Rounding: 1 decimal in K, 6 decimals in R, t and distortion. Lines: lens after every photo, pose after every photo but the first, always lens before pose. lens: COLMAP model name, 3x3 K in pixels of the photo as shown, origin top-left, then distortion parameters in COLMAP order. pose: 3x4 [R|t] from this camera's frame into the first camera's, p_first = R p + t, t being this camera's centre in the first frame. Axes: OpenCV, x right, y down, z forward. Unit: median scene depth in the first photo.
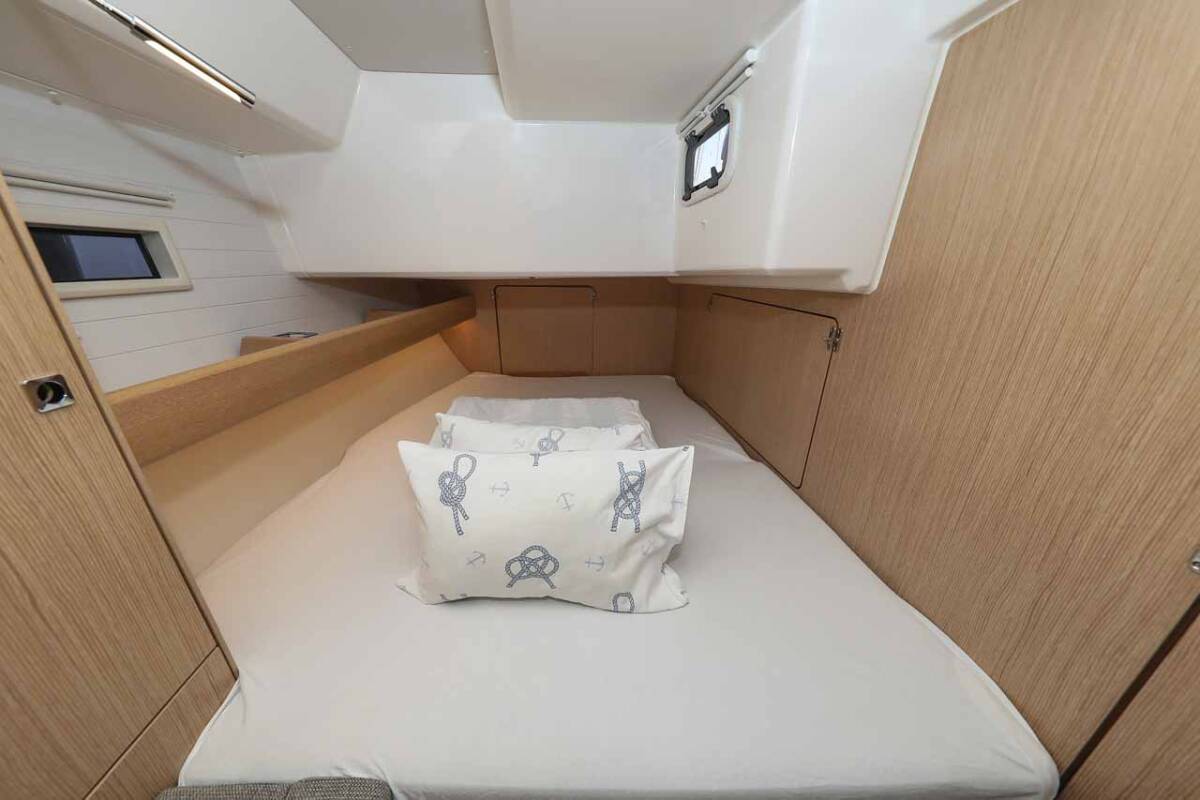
lens RADIAL K [[411.4, 0, 592.7], [0, 411.4, 436.6], [0, 0, 1]] dist [-0.000719, -0.000165]
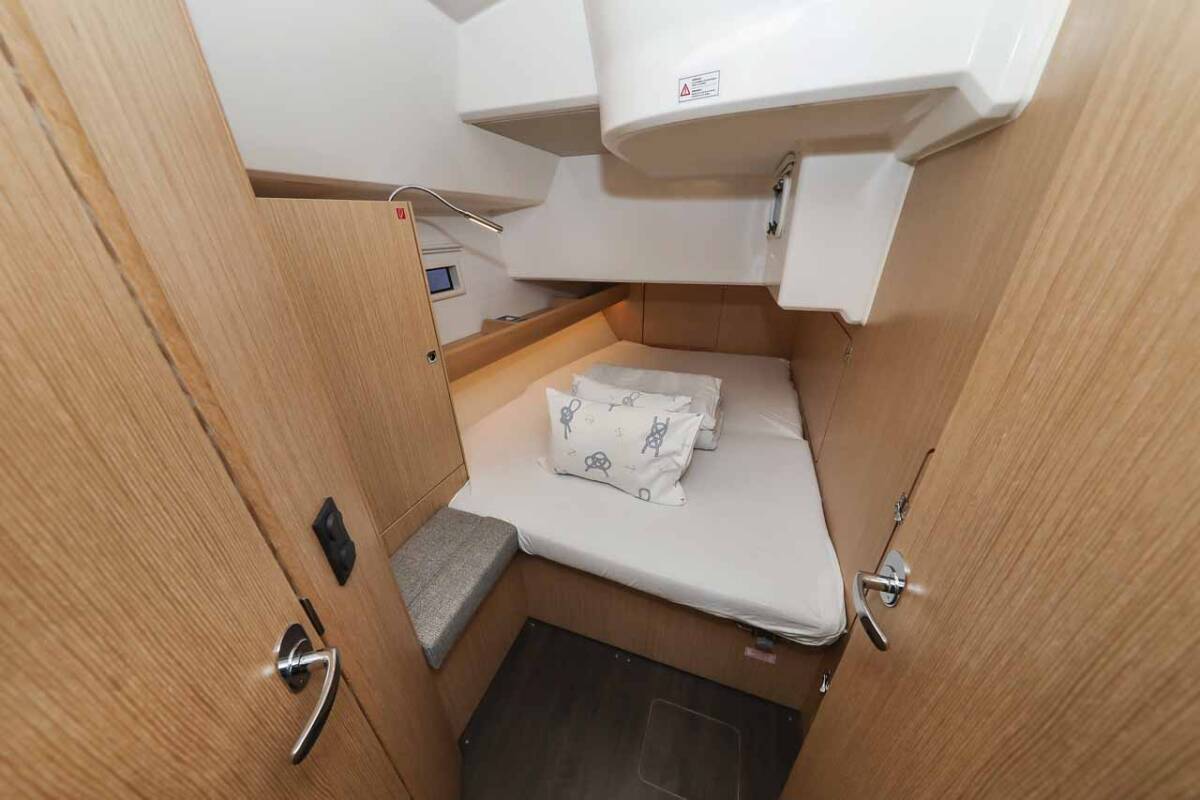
lens RADIAL K [[390.4, 0, 617.8], [0, 390.4, 416.9], [0, 0, 1]] dist [-0.000011, -0.000058]
pose [[0.934284, 0.159967, -0.318629, 0.449925], [-0.141550, 0.986669, 0.080300, -0.047087], [0.327226, -0.029921, 0.944472, -0.626407]]
